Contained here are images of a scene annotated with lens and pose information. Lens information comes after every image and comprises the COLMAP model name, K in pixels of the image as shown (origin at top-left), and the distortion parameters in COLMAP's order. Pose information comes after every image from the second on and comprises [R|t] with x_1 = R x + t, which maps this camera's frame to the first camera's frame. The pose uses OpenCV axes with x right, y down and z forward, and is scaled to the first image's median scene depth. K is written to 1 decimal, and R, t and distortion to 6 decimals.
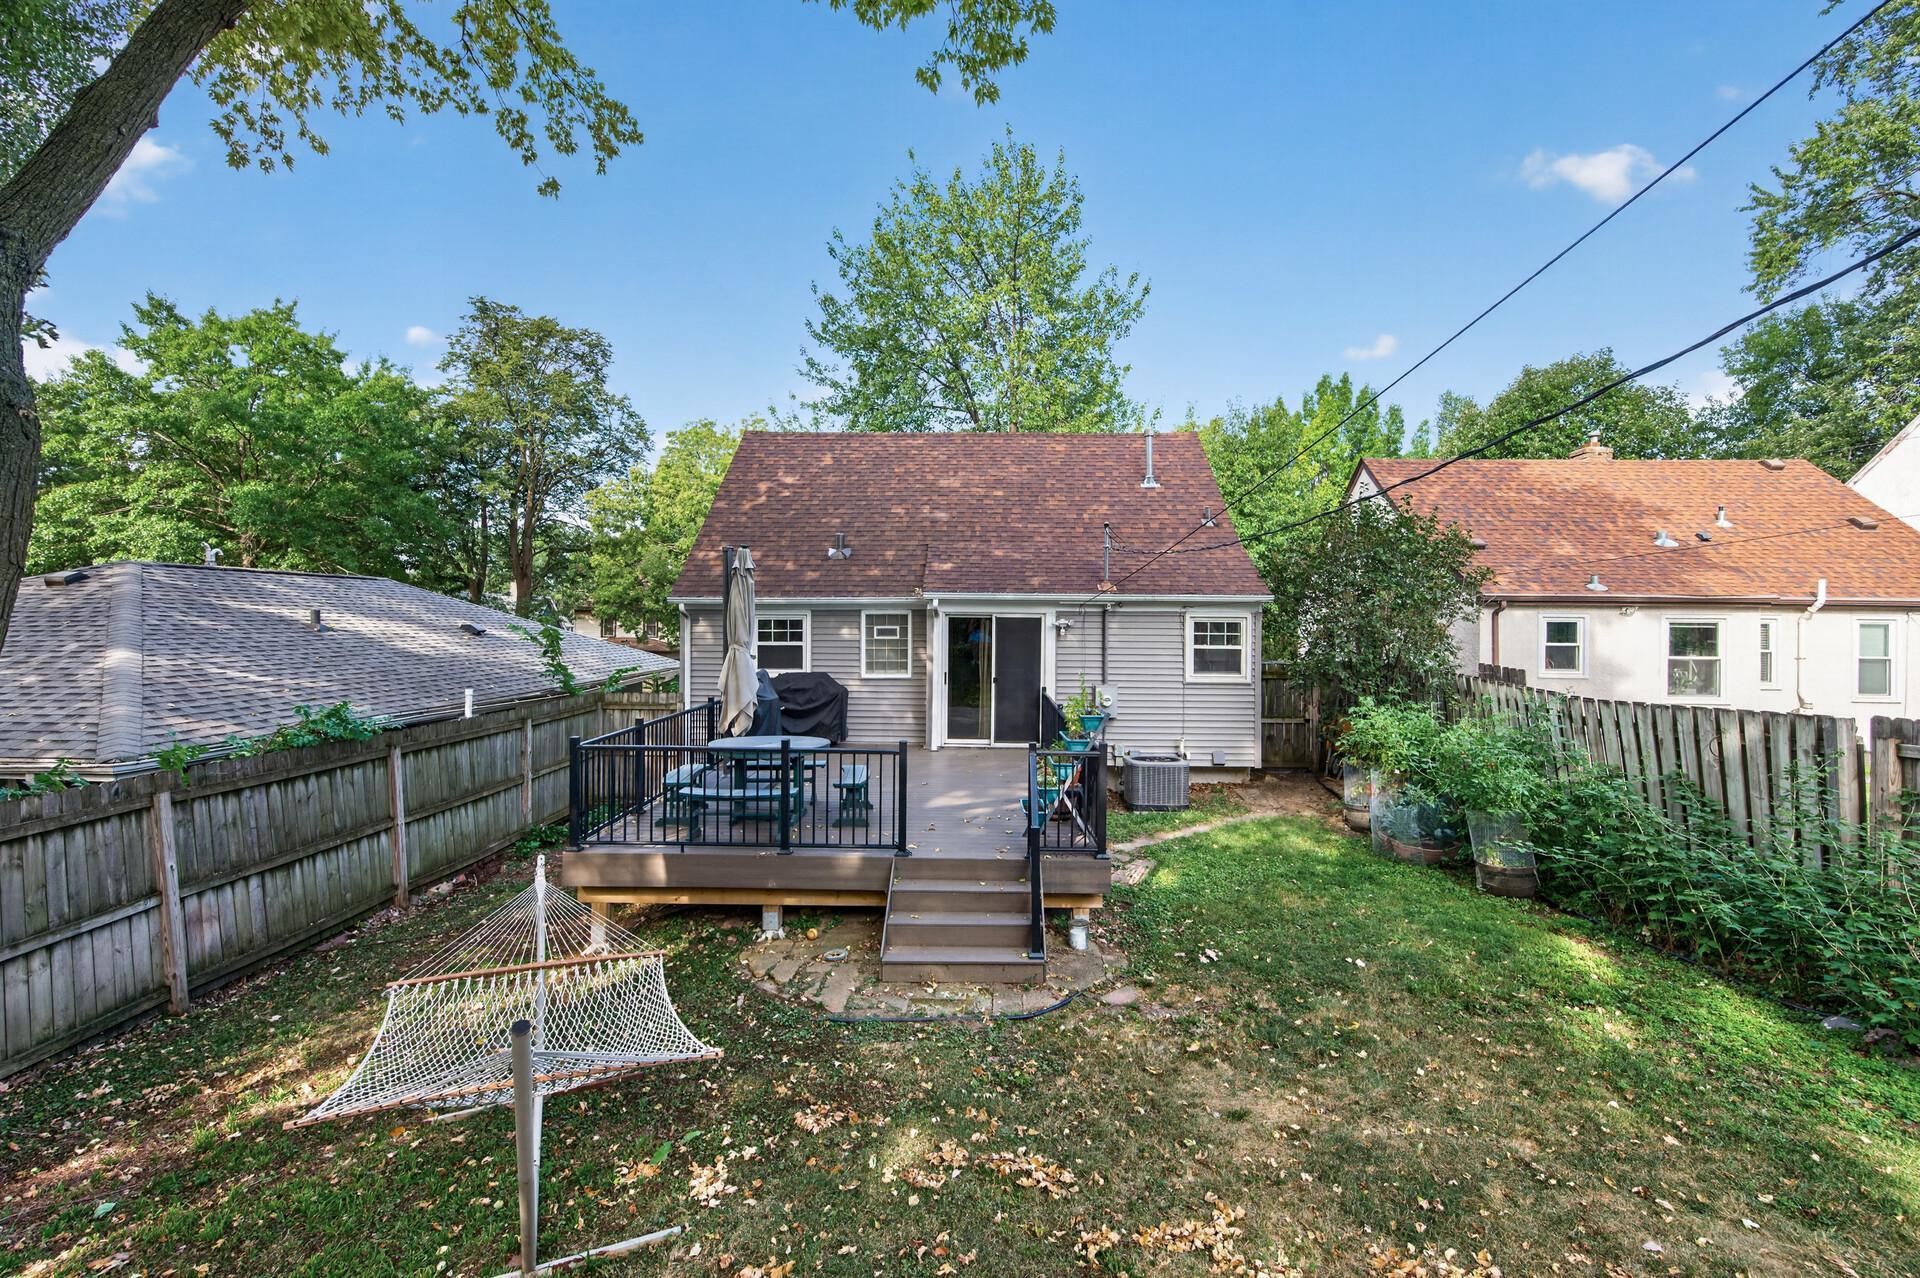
lens RADIAL K [[804.1, 0, 960.0], [0, 804.1, 639.0], [0, 0, 1]] dist [0.005647, -0.000342]
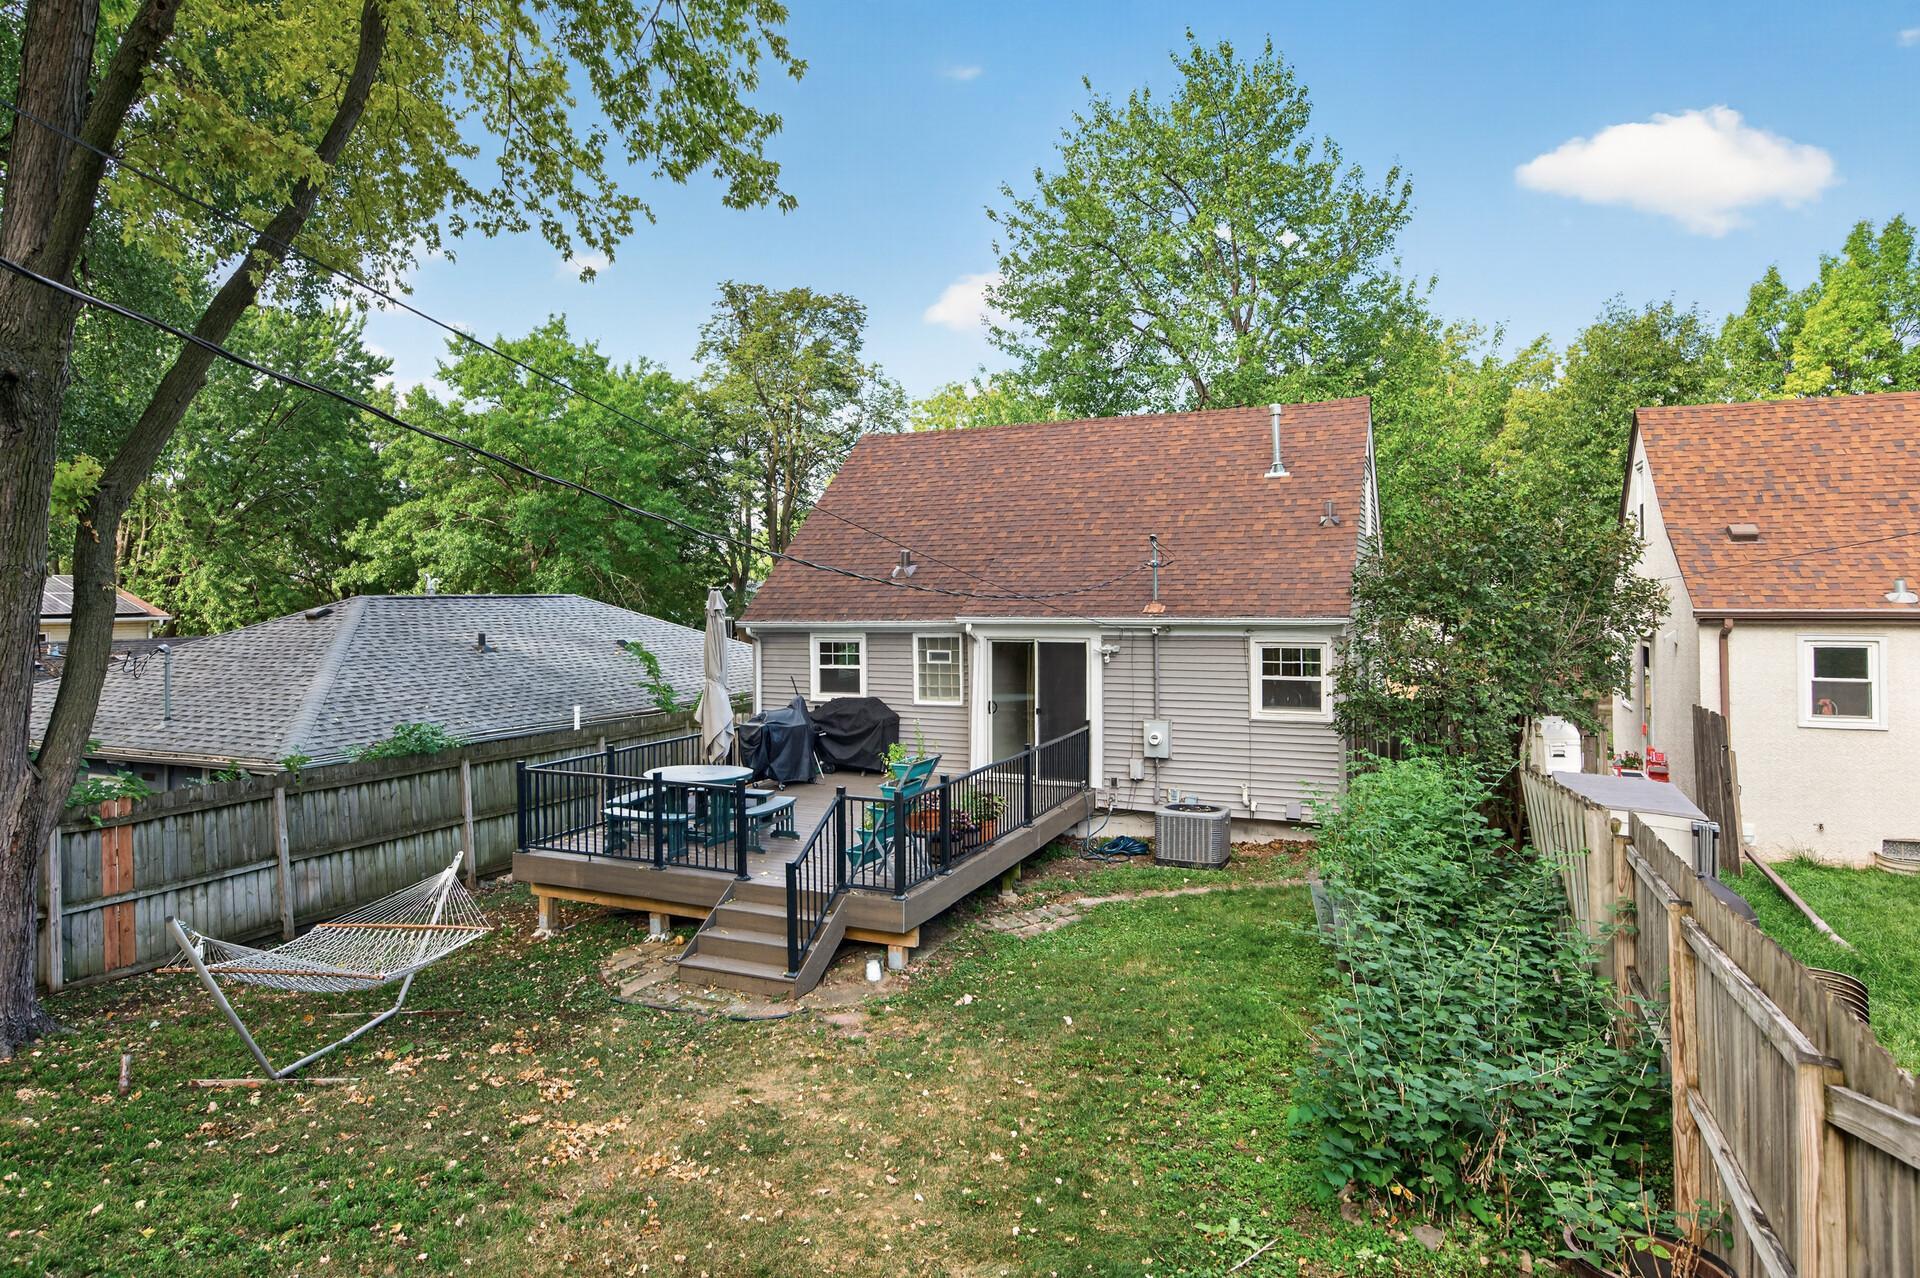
lens RADIAL K [[981.4, 0, 898.8], [0, 981.4, 637.4], [0, 0, 1]] dist [0.000643, 0.000784]
pose [[0.926755, -0.001372, -0.375665, 0.323838], [0.003352, 0.999984, 0.004618, -0.038677], [0.375652, -0.005539, 0.926744, -0.097652]]
